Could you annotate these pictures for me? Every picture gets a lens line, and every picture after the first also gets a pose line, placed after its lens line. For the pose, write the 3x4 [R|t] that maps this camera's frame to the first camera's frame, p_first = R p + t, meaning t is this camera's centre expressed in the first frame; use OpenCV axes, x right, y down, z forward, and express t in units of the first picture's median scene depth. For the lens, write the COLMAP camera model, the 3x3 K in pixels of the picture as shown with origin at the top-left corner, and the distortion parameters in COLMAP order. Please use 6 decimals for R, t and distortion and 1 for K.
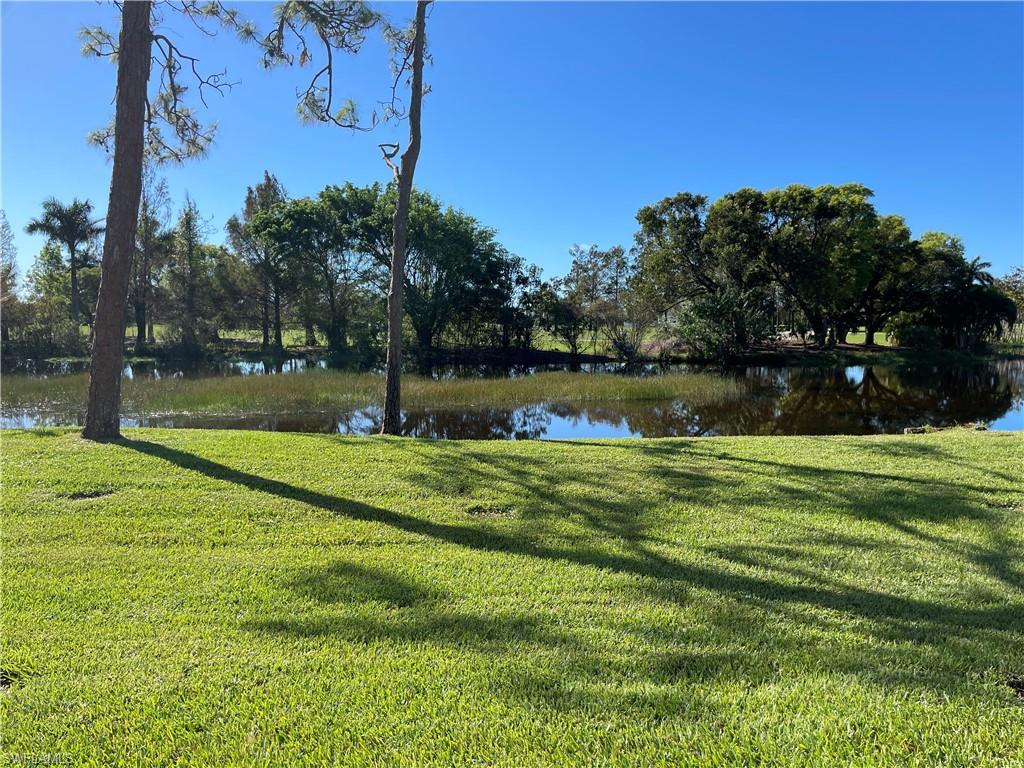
lens RADIAL K [[771.2, 0, 518.2], [0, 771.2, 384.5], [0, 0, 1]] dist [0.099547, -0.135479]
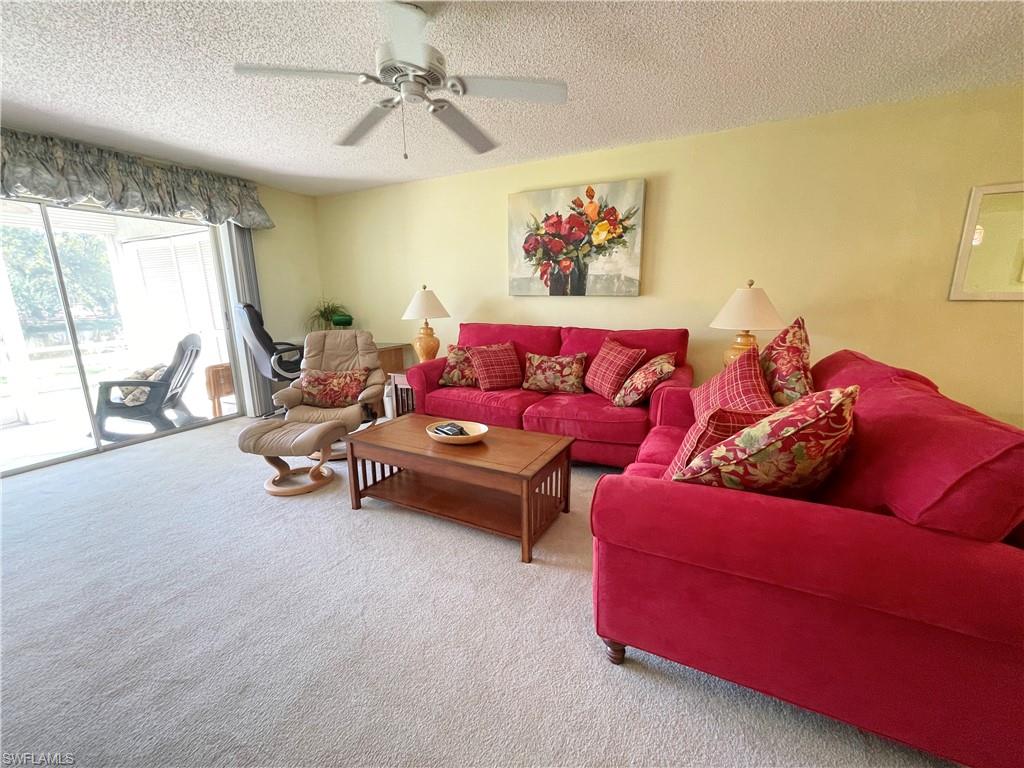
lens RADIAL K [[419.2, 0, 512.3], [0, 419.2, 382.2], [0, 0, 1]] dist [-0.001065, 0.000038]
pose [[0.441522, -0.196527, 0.875463, -0.029361], [0.089734, 0.980498, 0.174849, 0.009424], [-0.892752, 0.001359, 0.450546, -0.144116]]
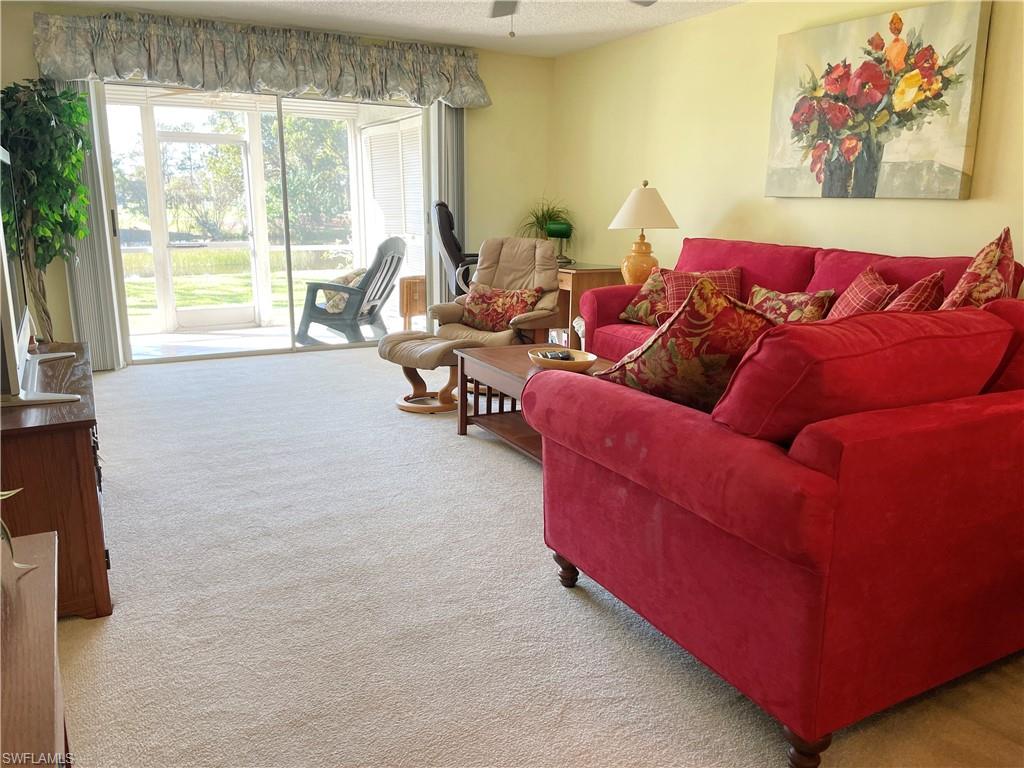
lens RADIAL K [[777.7, 0, 513.3], [0, 777.7, 369.7], [0, 0, 1]] dist [0.087479, -0.125692]
pose [[0.874261, -0.098785, 0.475300, -0.029801], [0.035653, 0.989499, 0.140074, 0.012696], [-0.484146, -0.105515, 0.868602, -0.171612]]
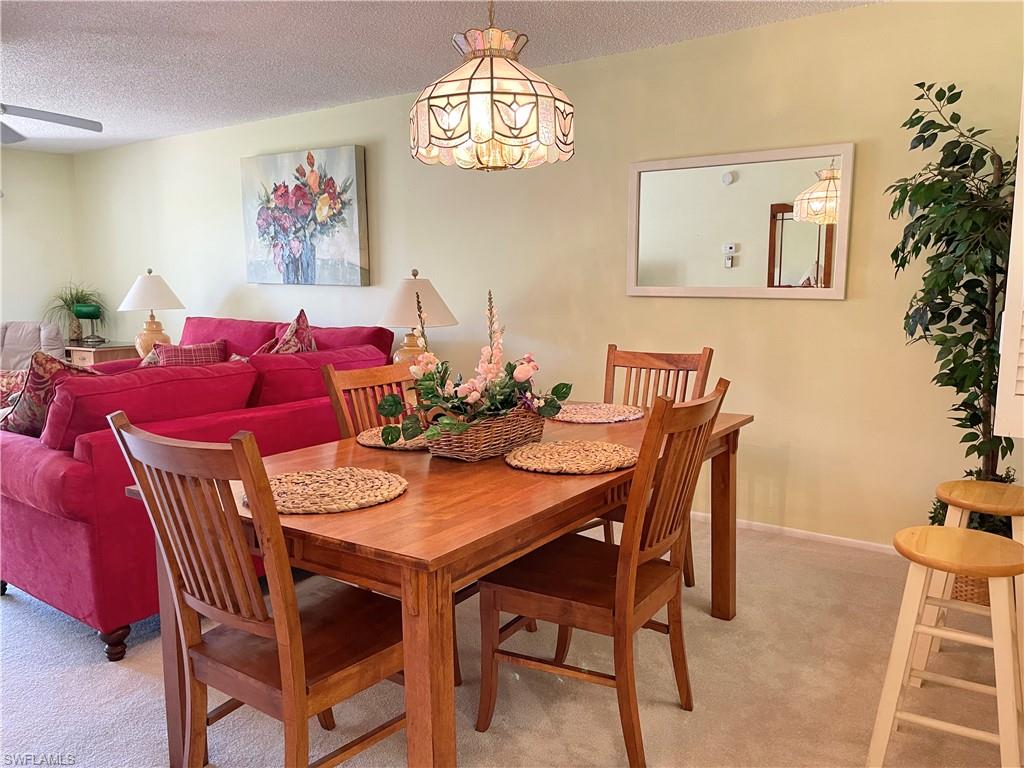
lens RADIAL K [[771.2, 0, 518.2], [0, 771.2, 384.5], [0, 0, 1]] dist [0.099547, -0.135479]
pose [[0.571470, -0.121298, 0.811609, -0.029818], [0.076484, 0.992583, 0.094492, 0.013455], [-0.817051, 0.008076, 0.576509, -0.197103]]
